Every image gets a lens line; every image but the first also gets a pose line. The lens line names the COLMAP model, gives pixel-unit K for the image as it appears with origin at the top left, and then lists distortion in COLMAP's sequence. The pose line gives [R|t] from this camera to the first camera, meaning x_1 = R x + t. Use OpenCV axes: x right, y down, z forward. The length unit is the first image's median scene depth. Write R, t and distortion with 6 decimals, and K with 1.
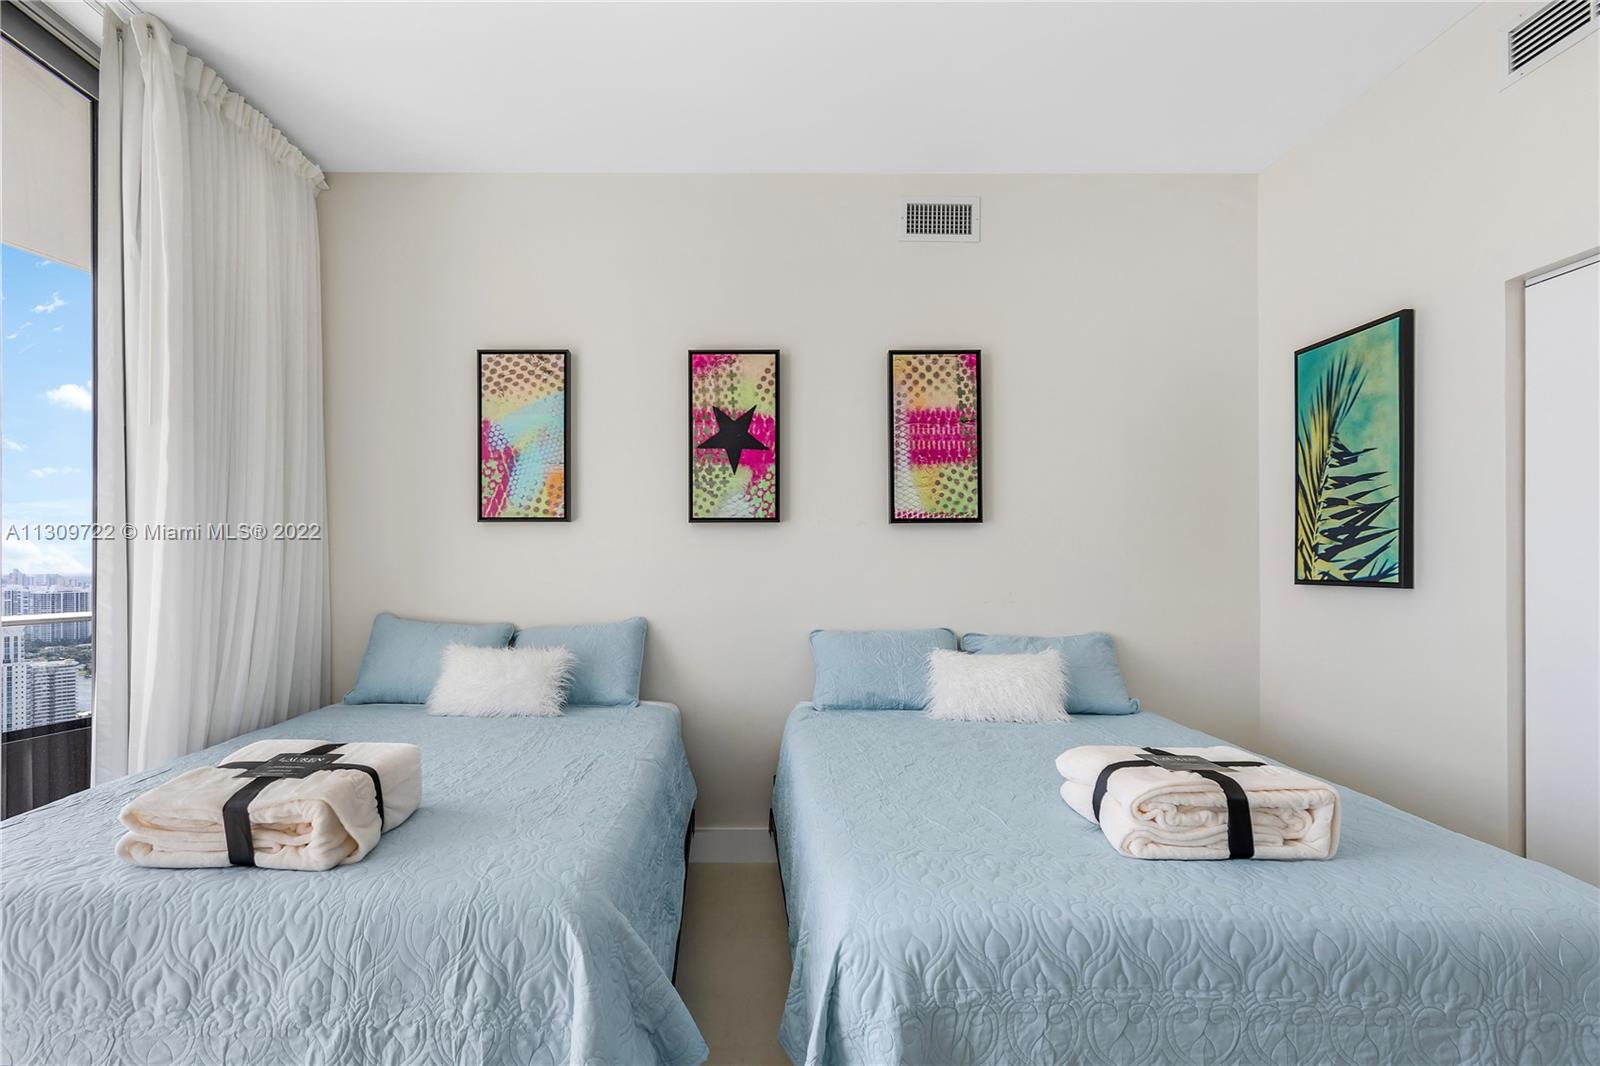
lens RADIAL K [[758.5, 0, 738.5], [0, 758.5, 563.5], [0, 0, 1]] dist [0.003517, 0.000499]
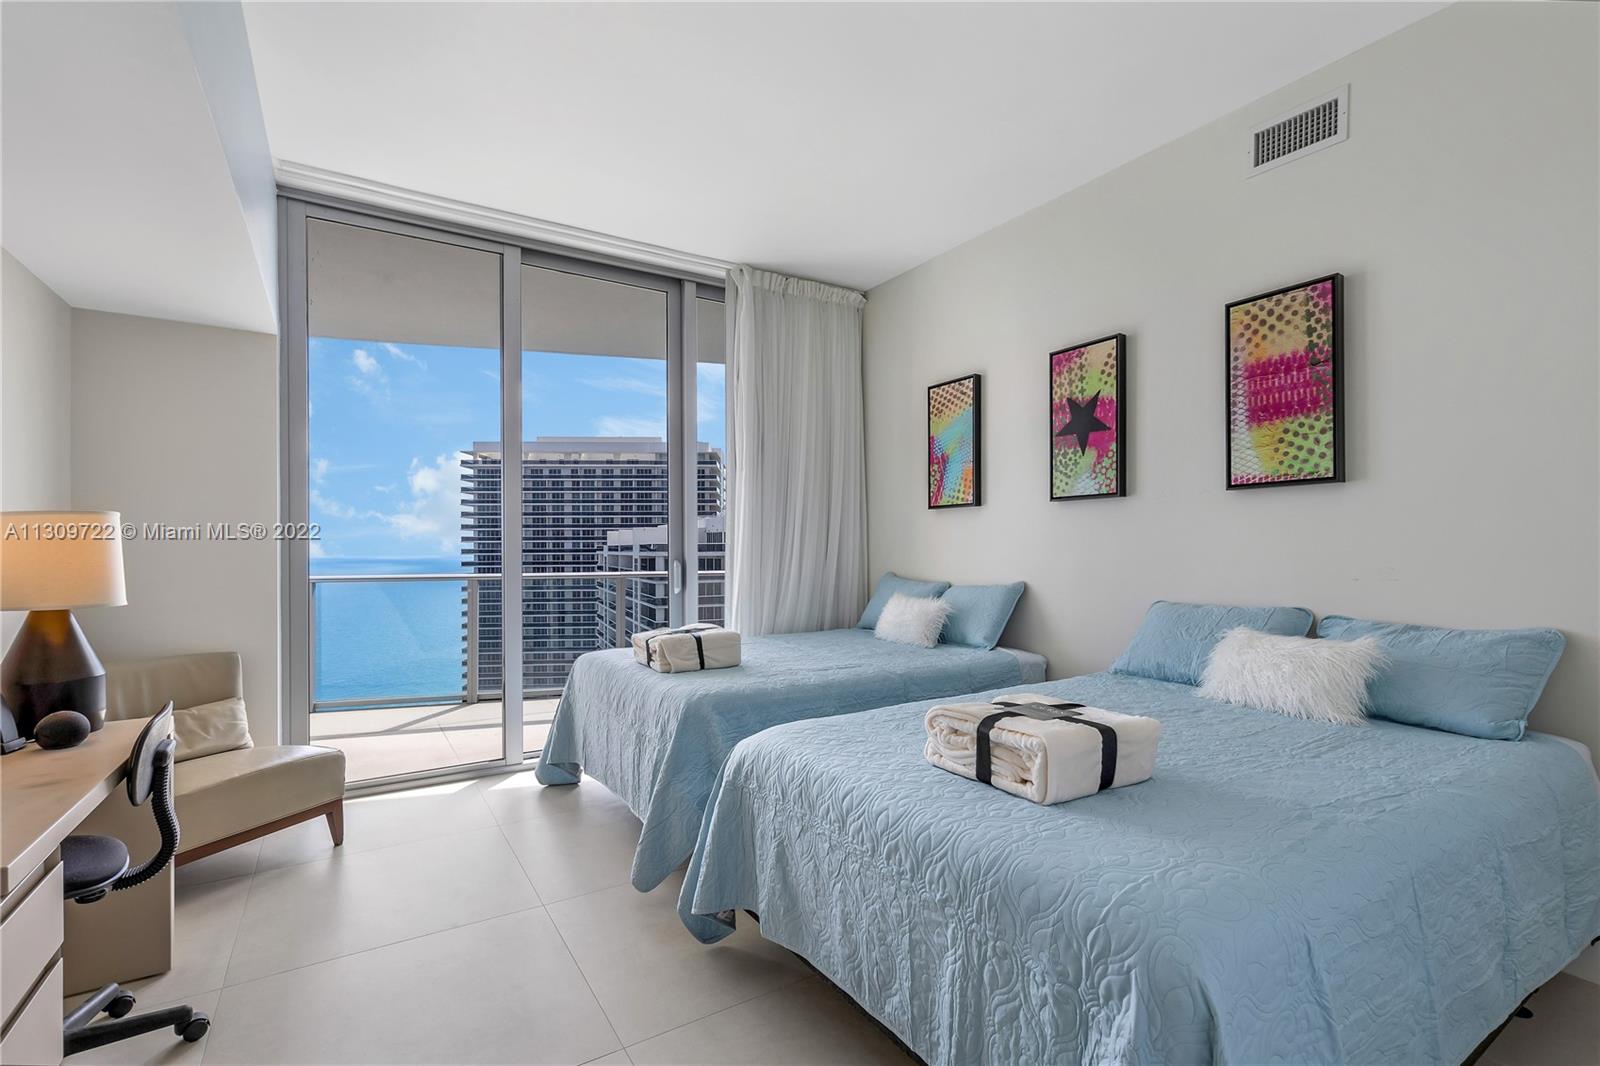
lens RADIAL K [[719.7, 0, 798.0], [0, 719.7, 545.5], [0, 0, 1]] dist [-0.001079, -0.000290]
pose [[0.541031, -0.005318, -0.840986, 0.656461], [0.005629, 0.999981, -0.002703, 0.014037], [0.840984, -0.003271, 0.541051, 0.081036]]
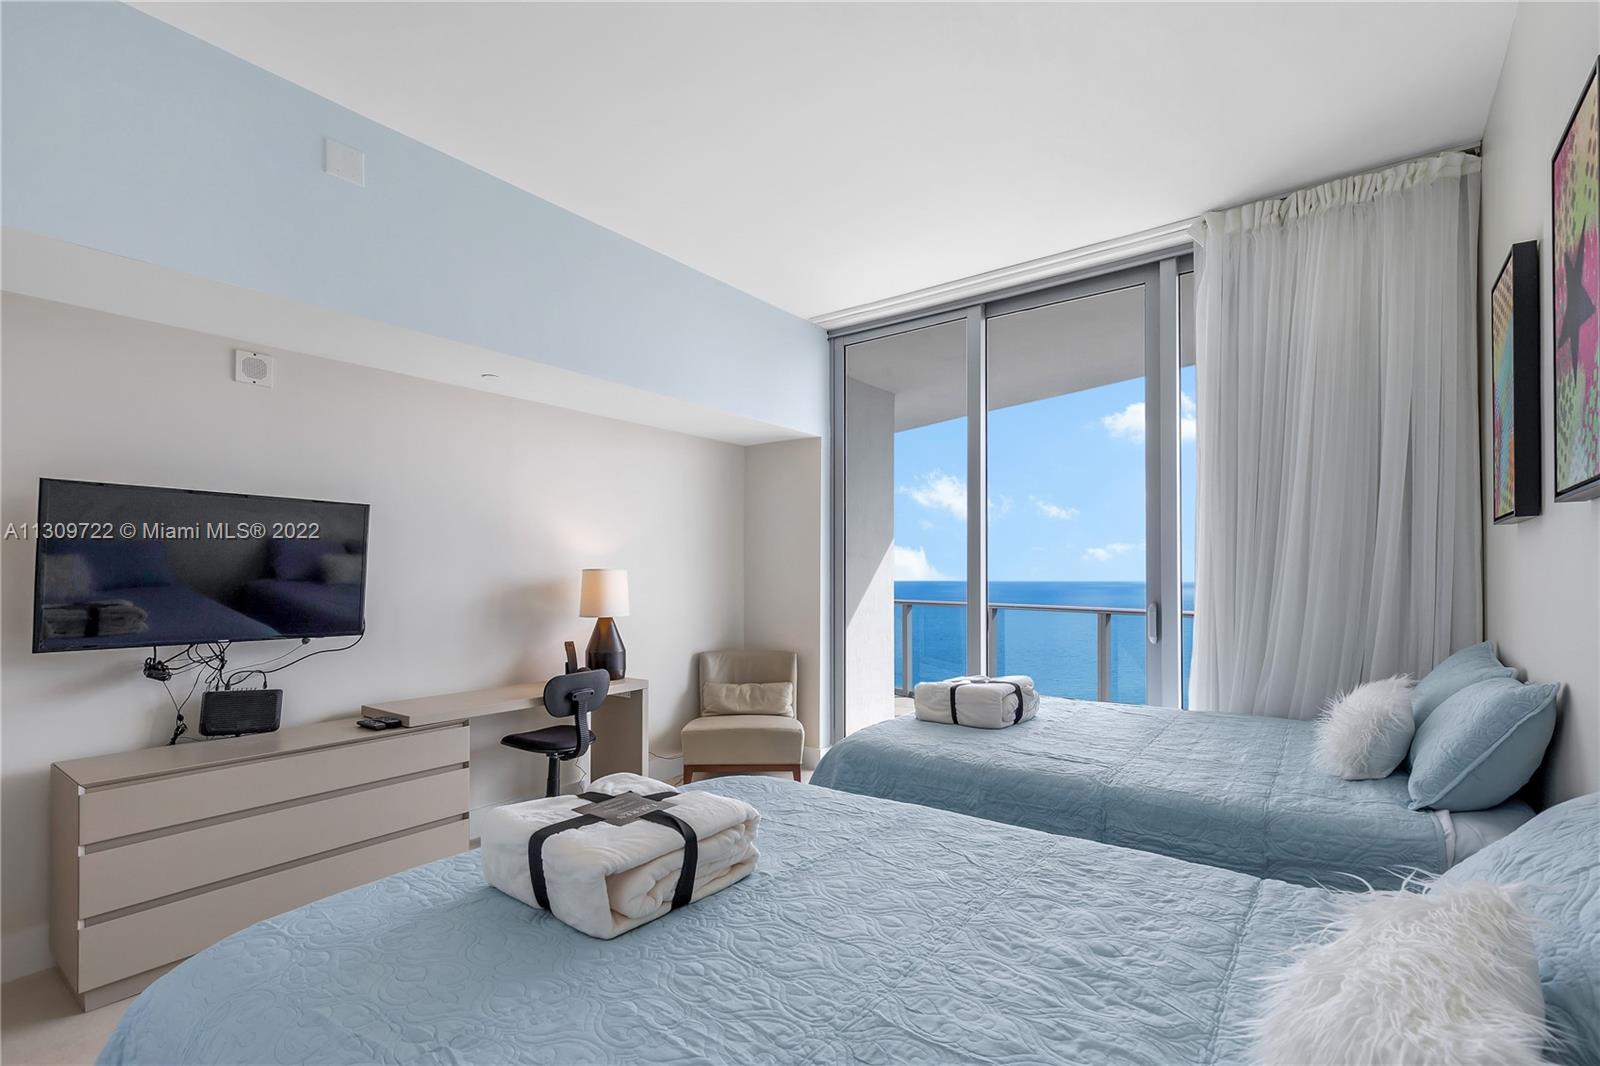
lens RADIAL K [[728.4, 0, 801.7], [0, 728.4, 567.9], [0, 0, 1]] dist [-0.000414, -0.000112]
pose [[-0.593120, -0.007182, -0.805082, 0.623081], [0.000881, 0.999954, -0.009570, -0.010658], [0.805114, -0.006385, -0.593086, 0.903674]]
